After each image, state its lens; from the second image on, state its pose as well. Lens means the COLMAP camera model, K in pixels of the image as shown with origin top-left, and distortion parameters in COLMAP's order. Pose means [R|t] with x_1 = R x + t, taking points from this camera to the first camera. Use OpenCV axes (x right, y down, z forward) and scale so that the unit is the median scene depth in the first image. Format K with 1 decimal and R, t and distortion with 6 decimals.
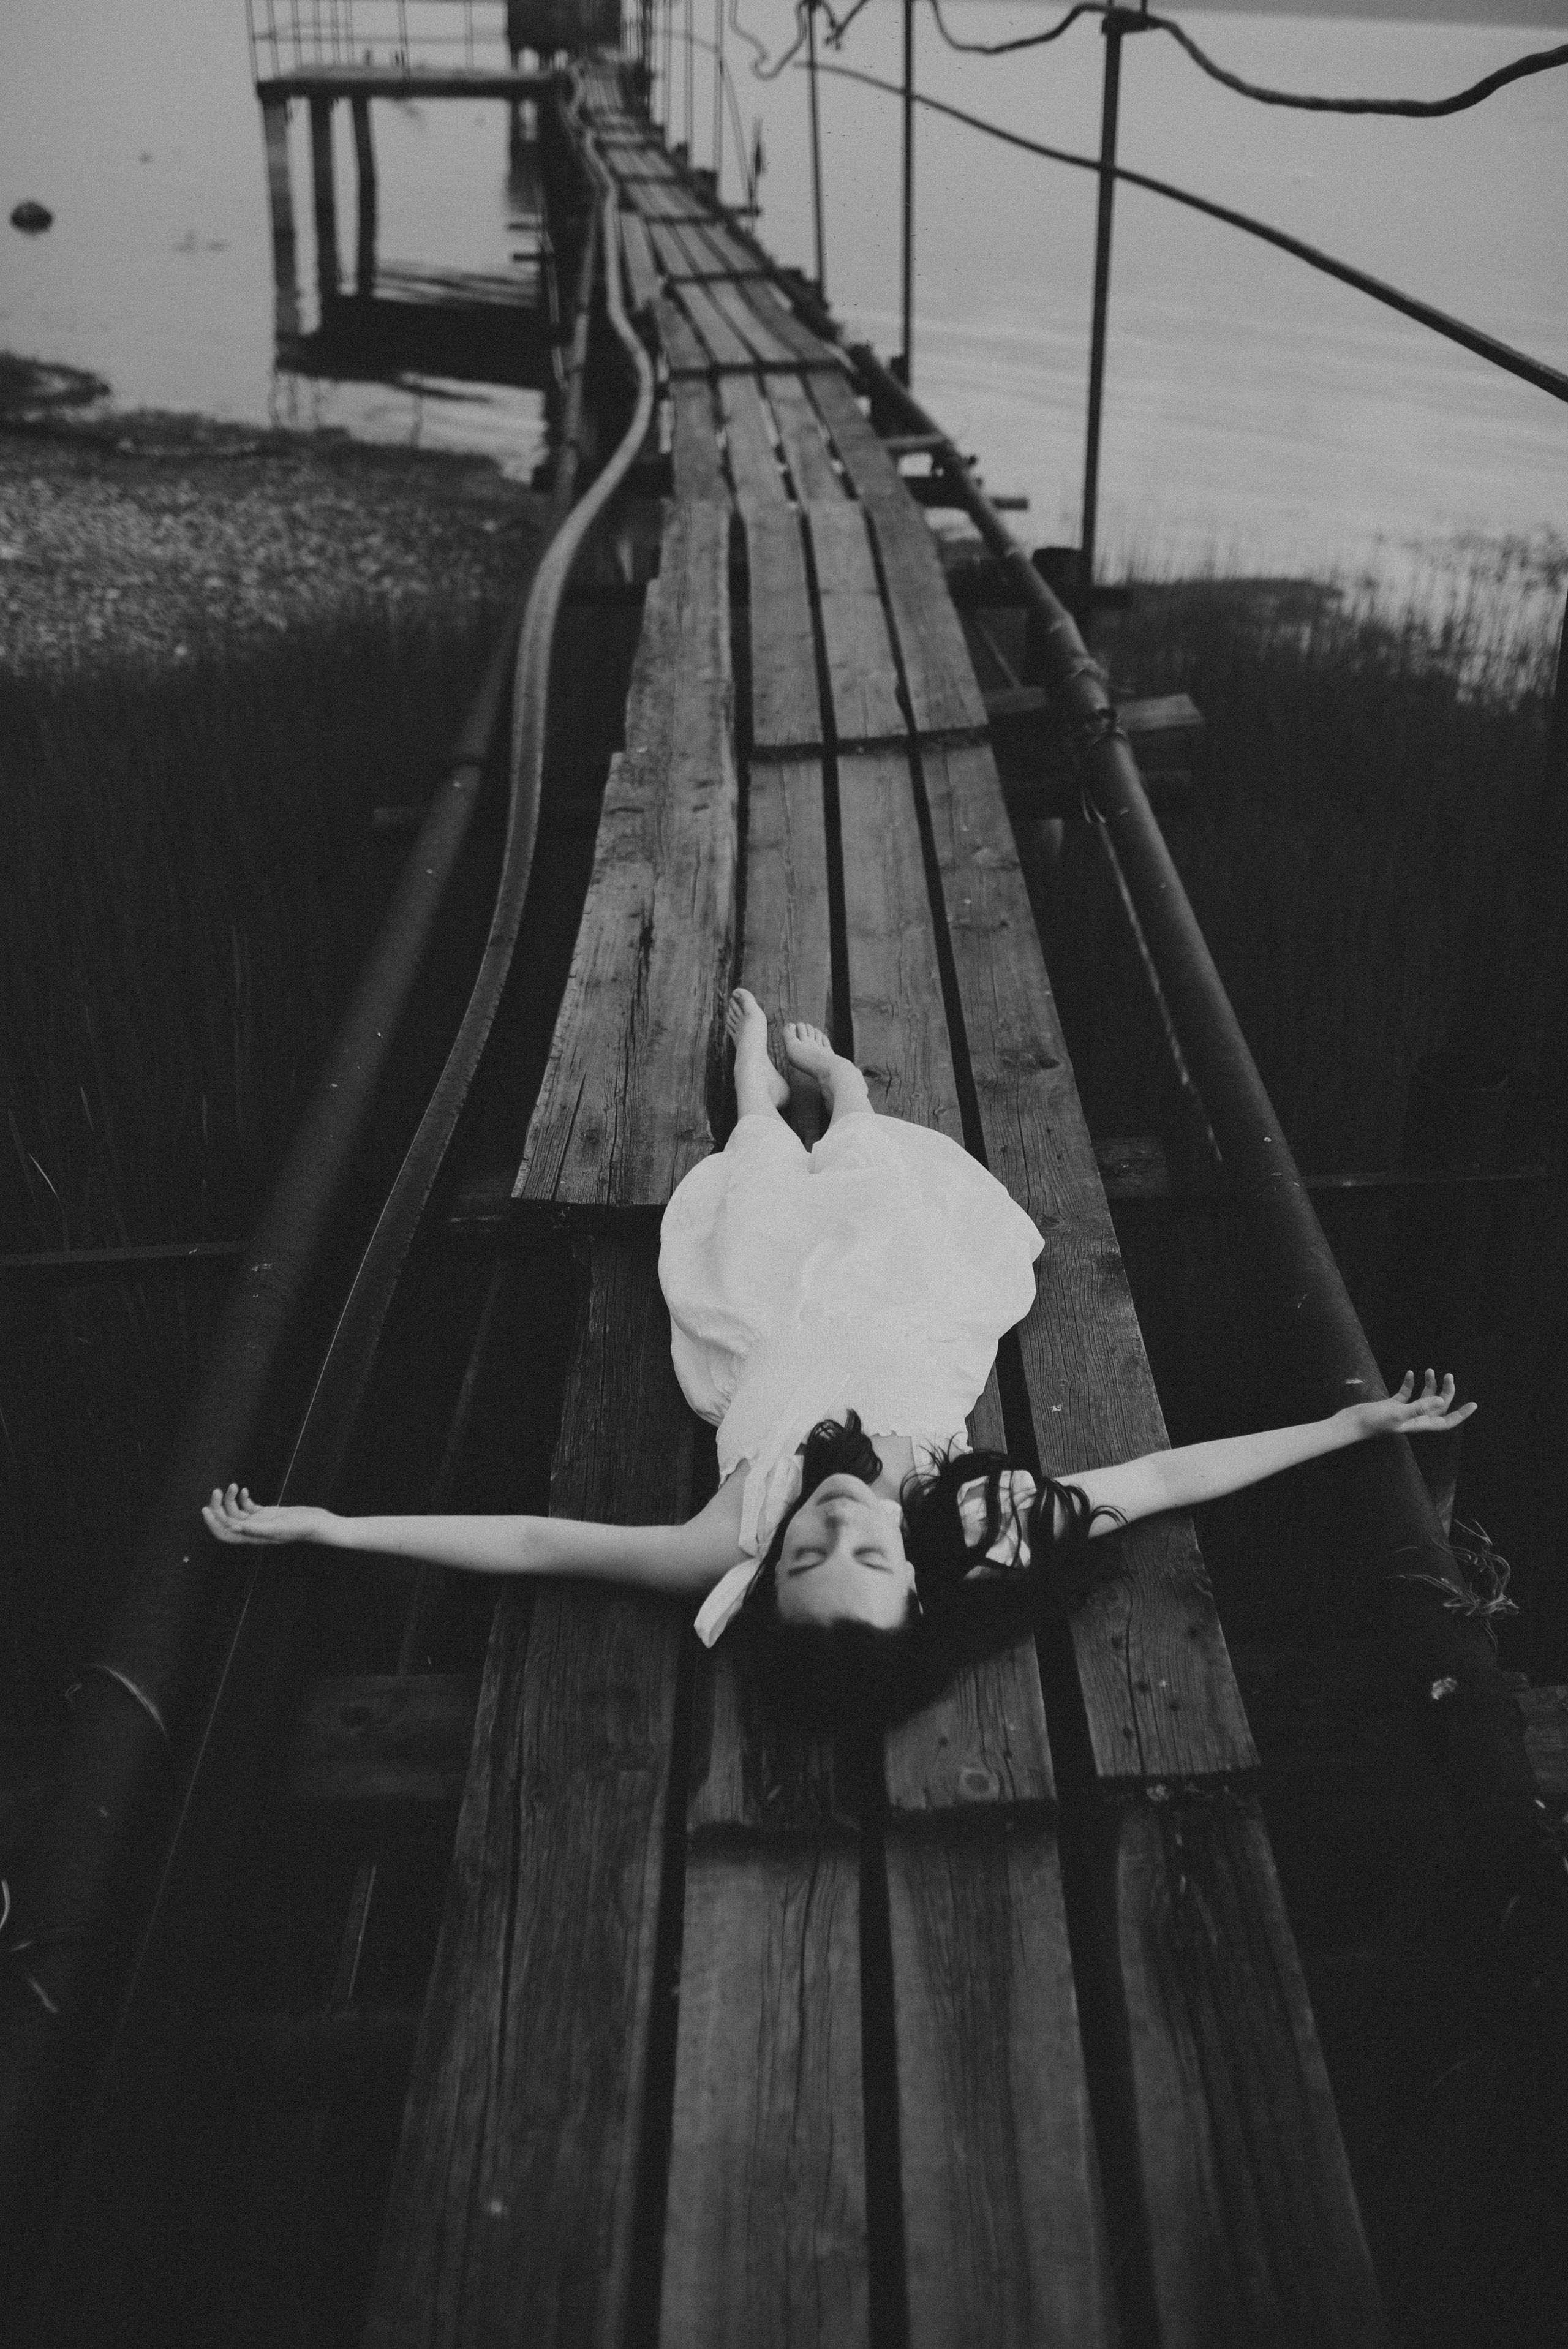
lens RADIAL K [[2343.2, 0, 784.0], [0, 2343.2, 1174.5], [0, 0, 1]] dist [-0.068454, 0.130241]
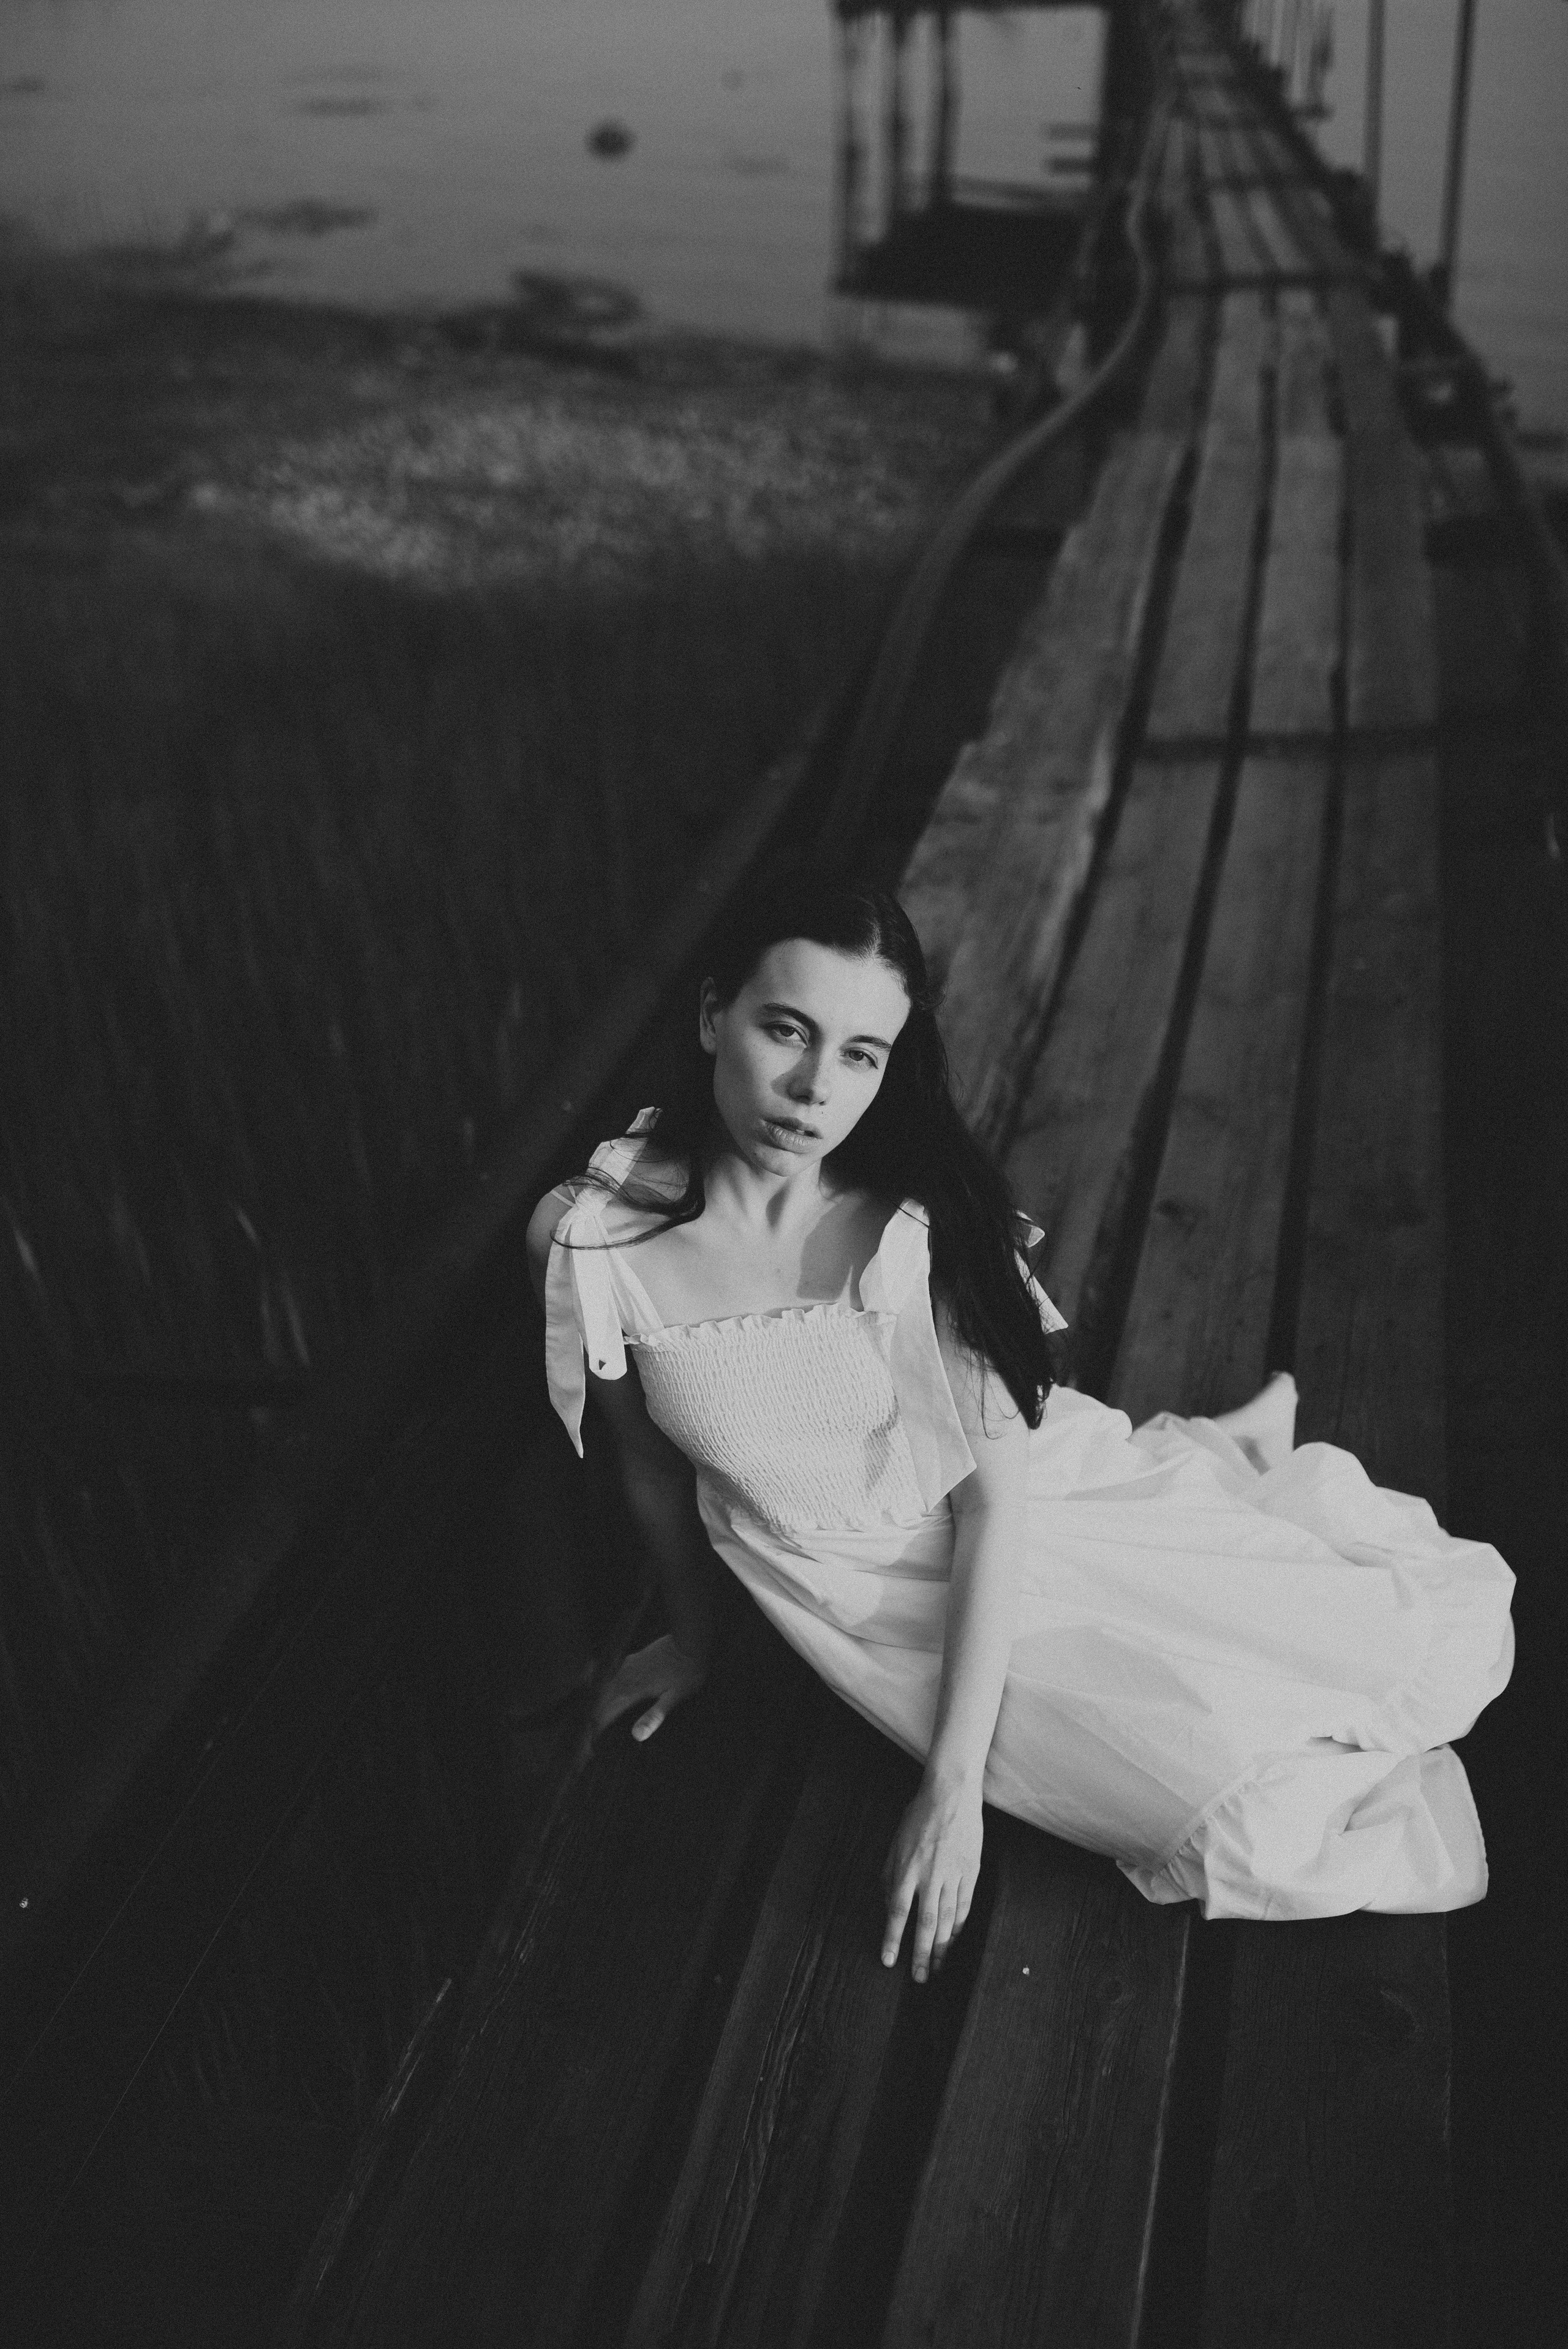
lens RADIAL K [[2274.4, 0, 784.0], [0, 2274.4, 1174.5], [0, 0, 1]] dist [-0.070209, 0.094141]
pose [[0.968859, 0.082400, -0.233499, 0.039326], [-0.072874, 0.996129, 0.049150, -0.037026], [0.236645, -0.030603, 0.971114, 0.117020]]
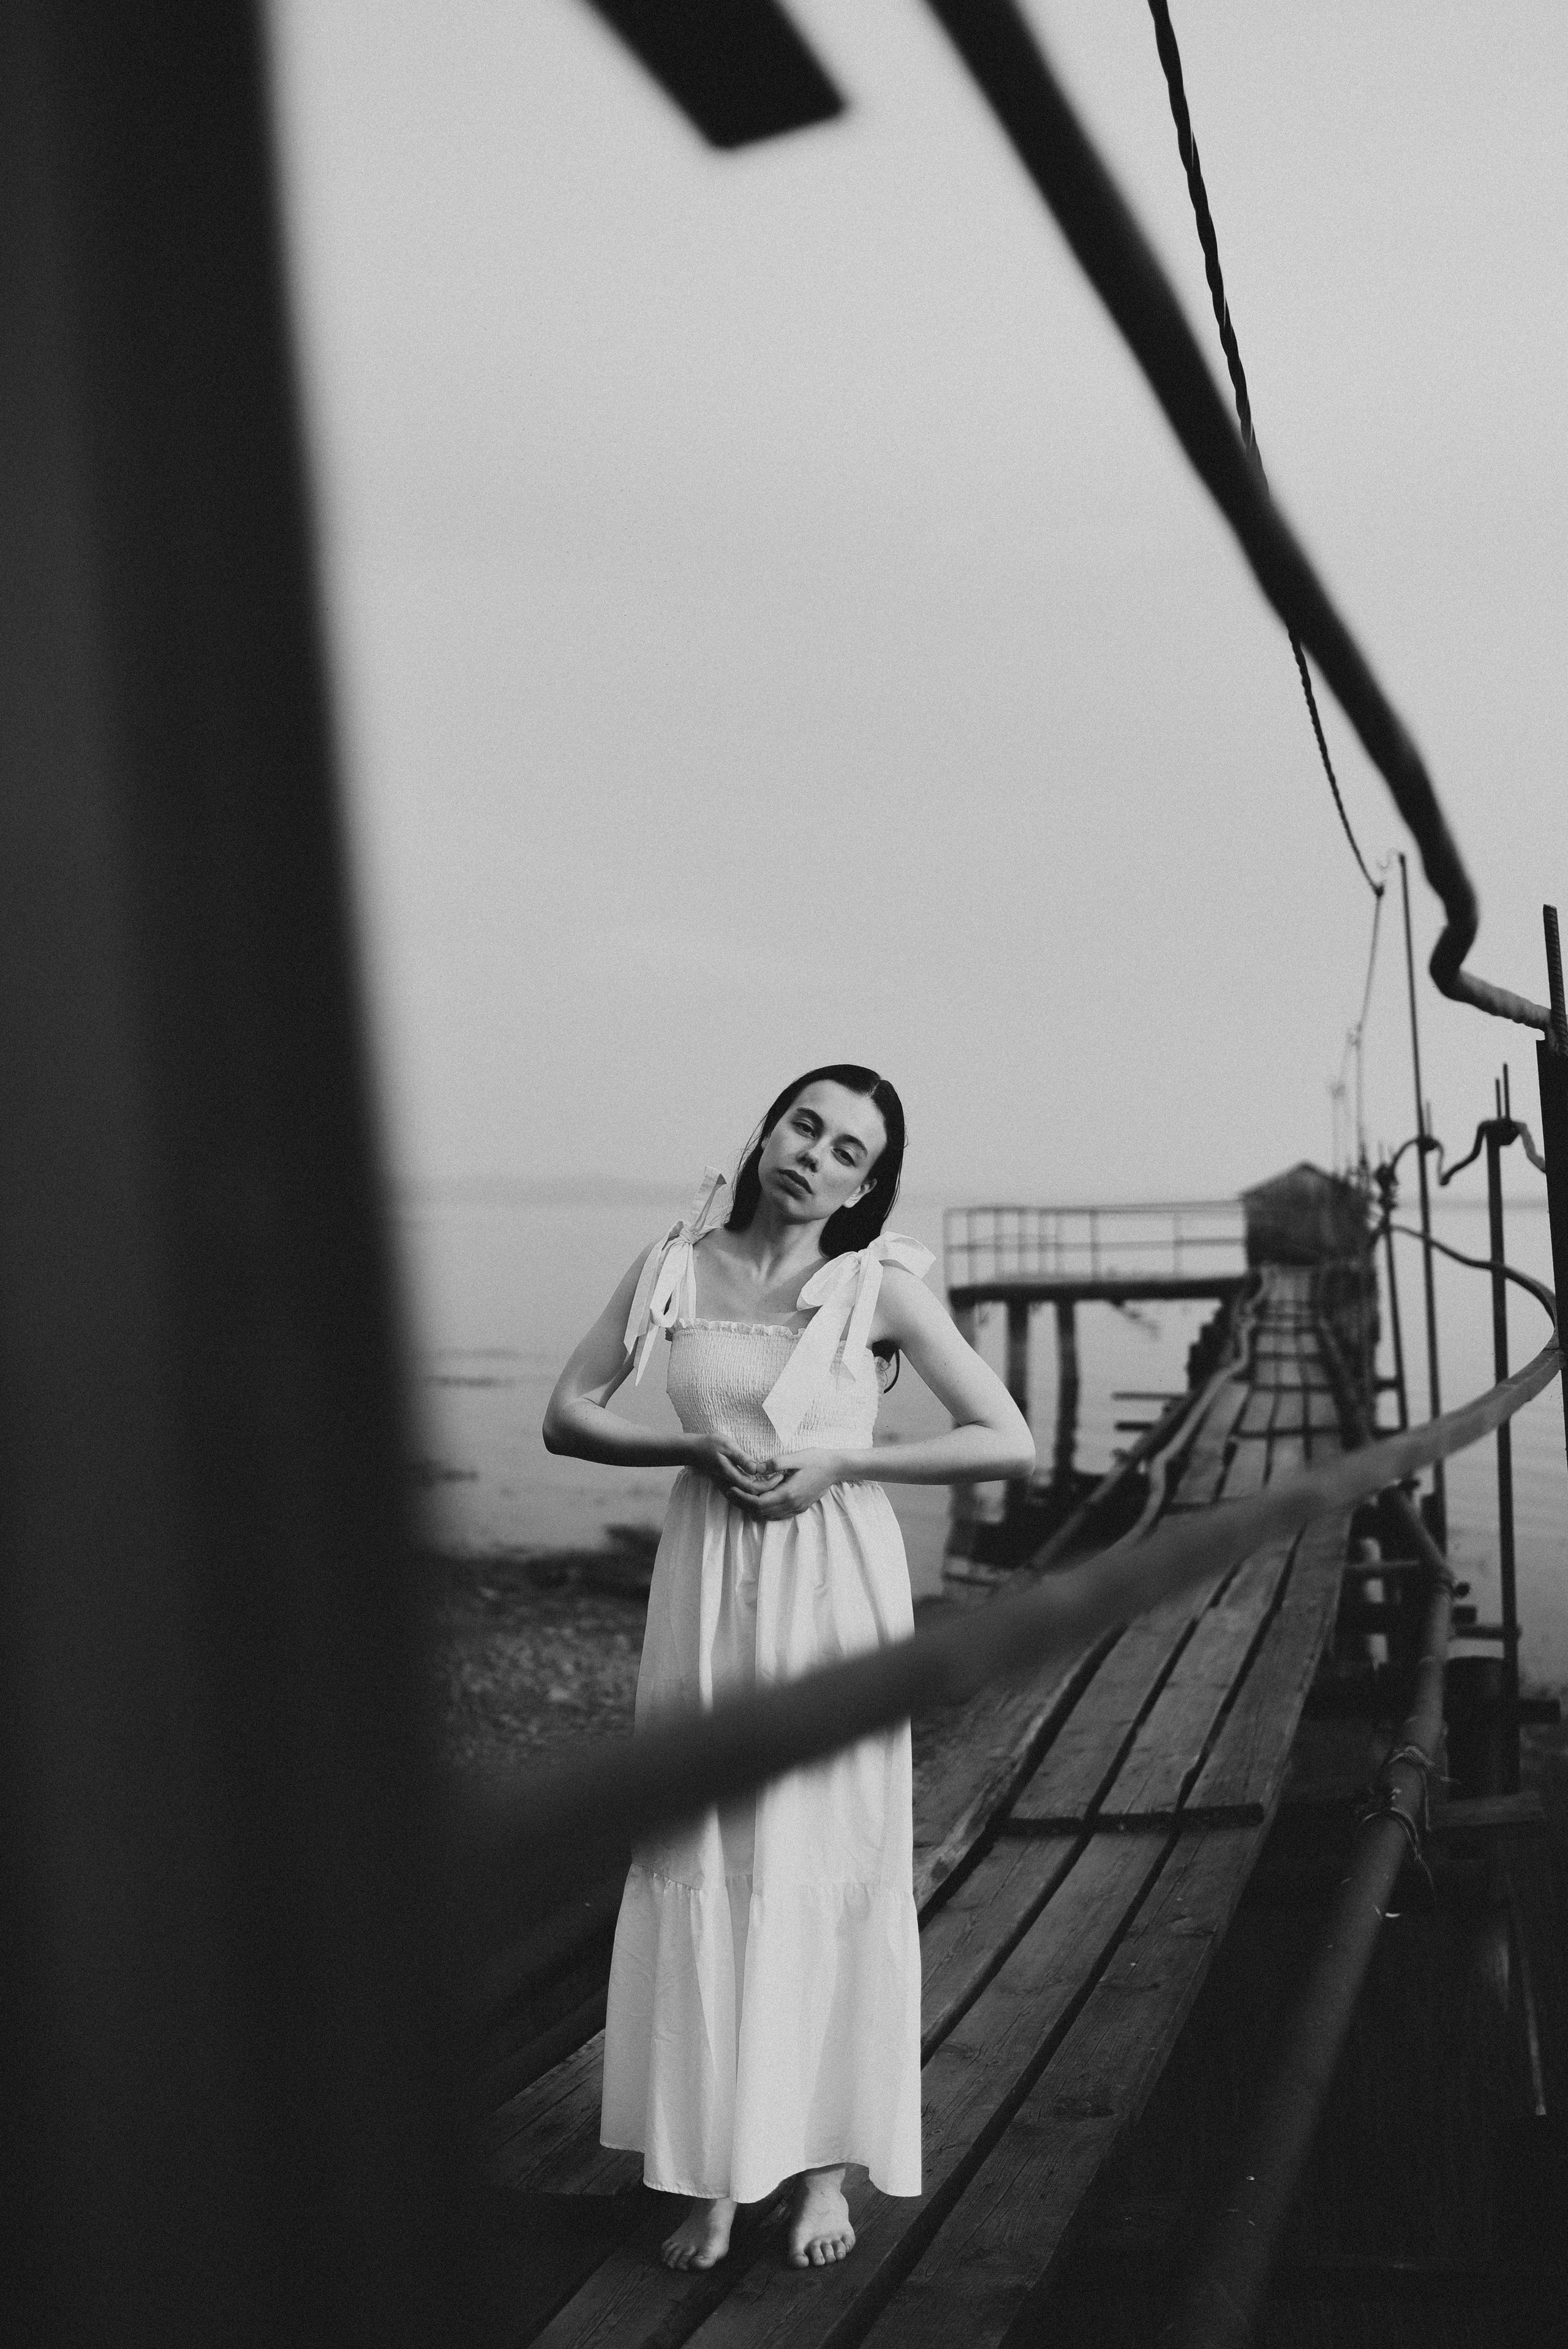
lens RADIAL K [[2642.1, 0, 784.0], [0, 2642.1, 1174.5], [0, 0, 1]] dist [-0.056130, 0.019309]
pose [[0.950244, -0.035611, -0.309464, 0.143919], [-0.115991, 0.881557, -0.457606, 0.048258], [0.289106, 0.470732, 0.833564, -0.007422]]
